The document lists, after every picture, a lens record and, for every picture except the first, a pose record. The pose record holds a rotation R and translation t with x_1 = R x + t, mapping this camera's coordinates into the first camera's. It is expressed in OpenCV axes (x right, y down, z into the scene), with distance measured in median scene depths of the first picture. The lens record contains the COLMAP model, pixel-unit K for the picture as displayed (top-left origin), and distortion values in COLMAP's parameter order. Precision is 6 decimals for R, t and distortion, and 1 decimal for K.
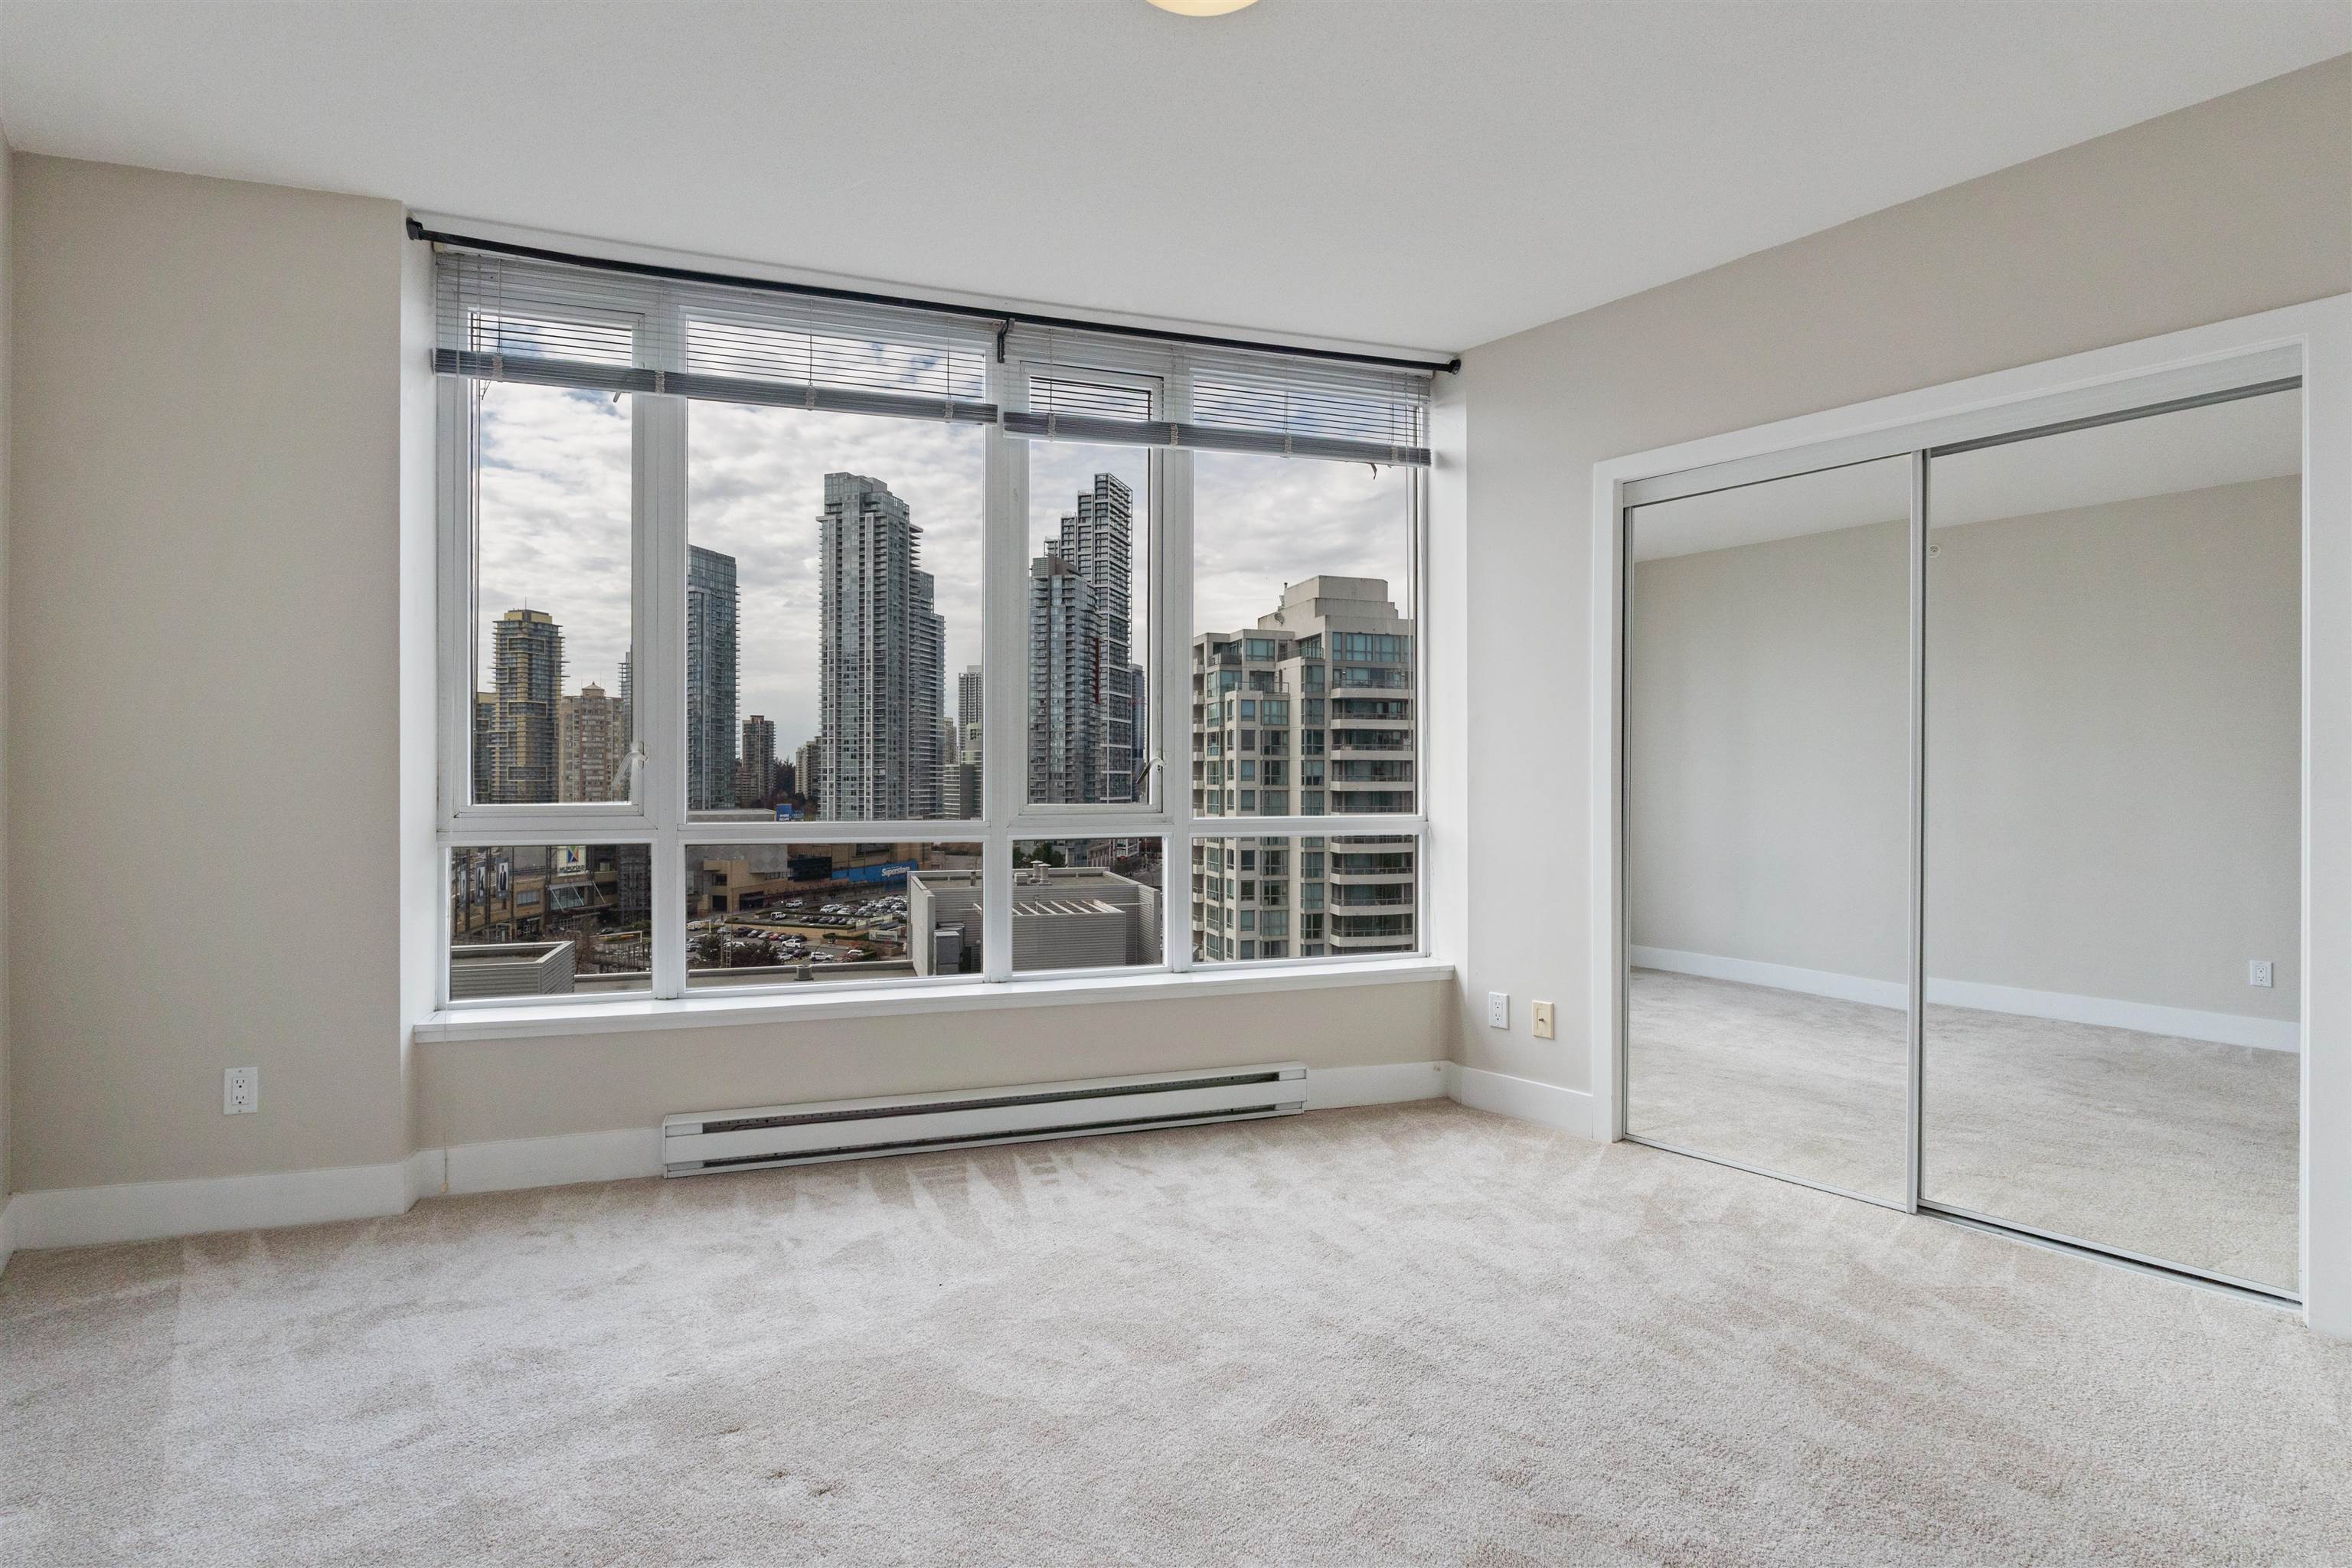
lens RADIAL K [[1082.0, 0, 1147.6], [0, 1082.0, 782.5], [0, 0, 1]] dist [-0.009759, 0.001781]
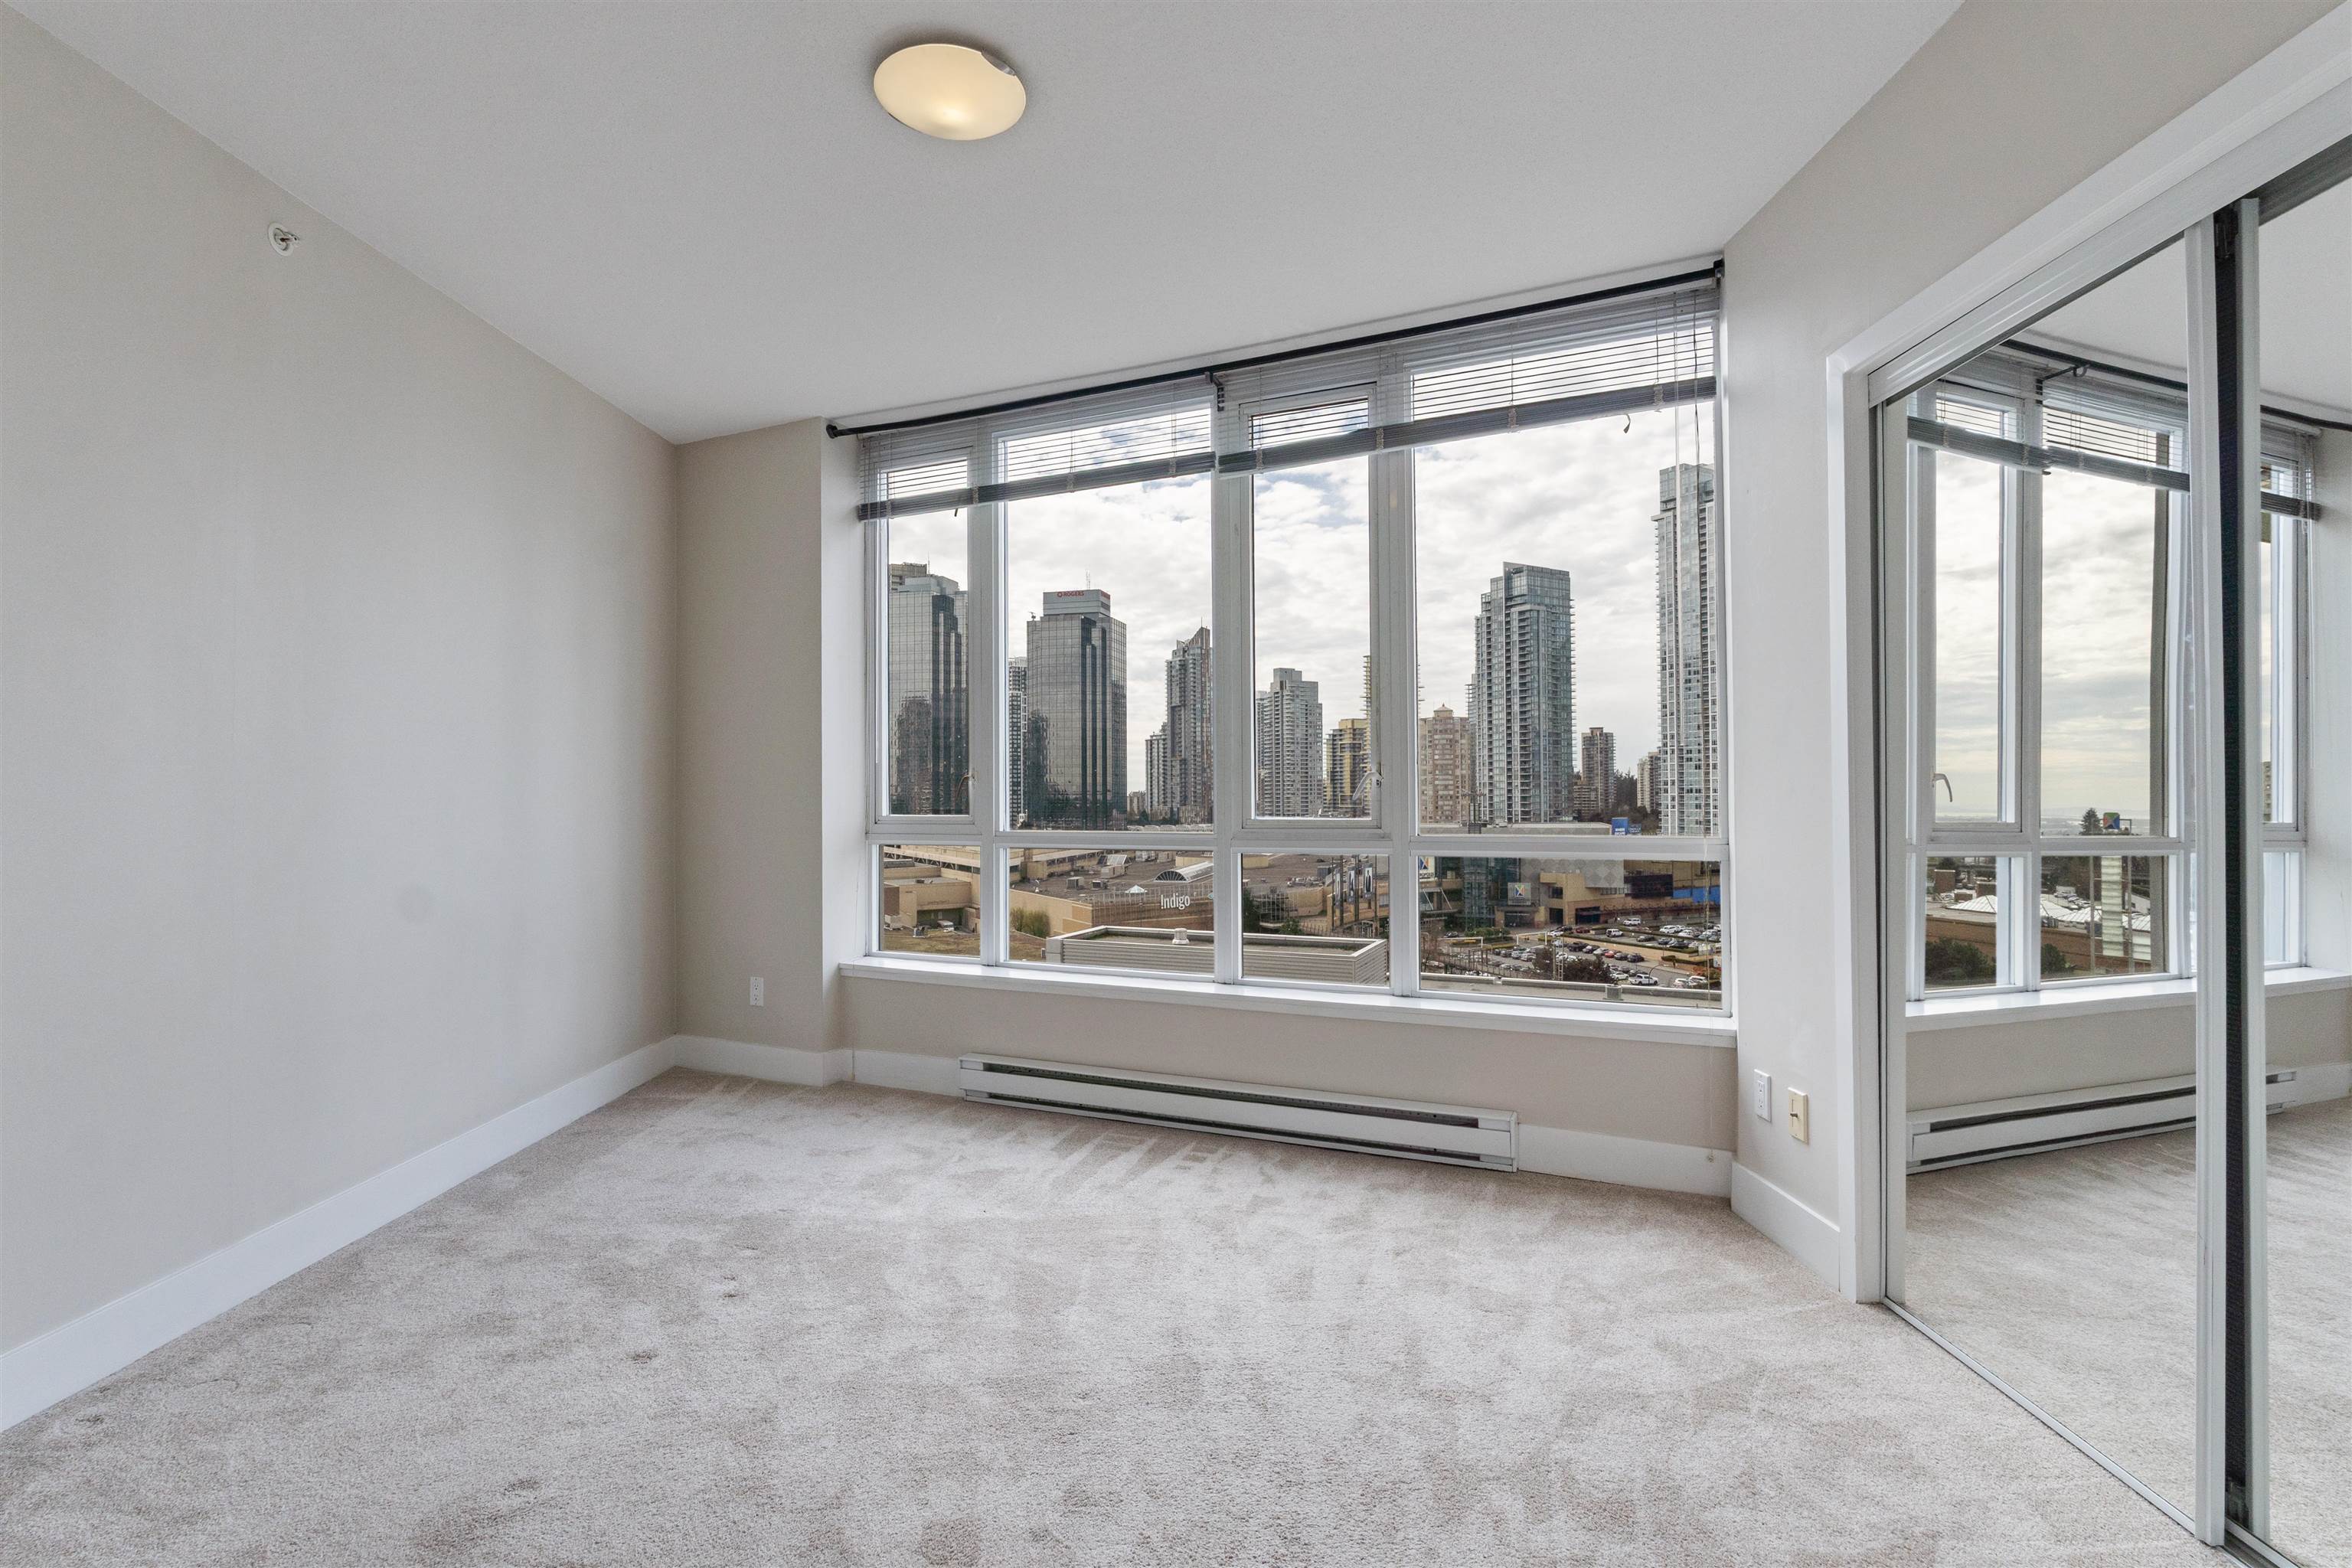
lens RADIAL K [[1082.0, 0, 1160.2], [0, 1082.0, 784.6], [0, 0, 1]] dist [-0.009759, 0.001781]
pose [[0.741838, -0.011825, -0.670475, 0.569901], [0.004879, 0.999913, -0.012237, -0.000757], [0.670562, 0.005806, 0.741831, 0.164346]]
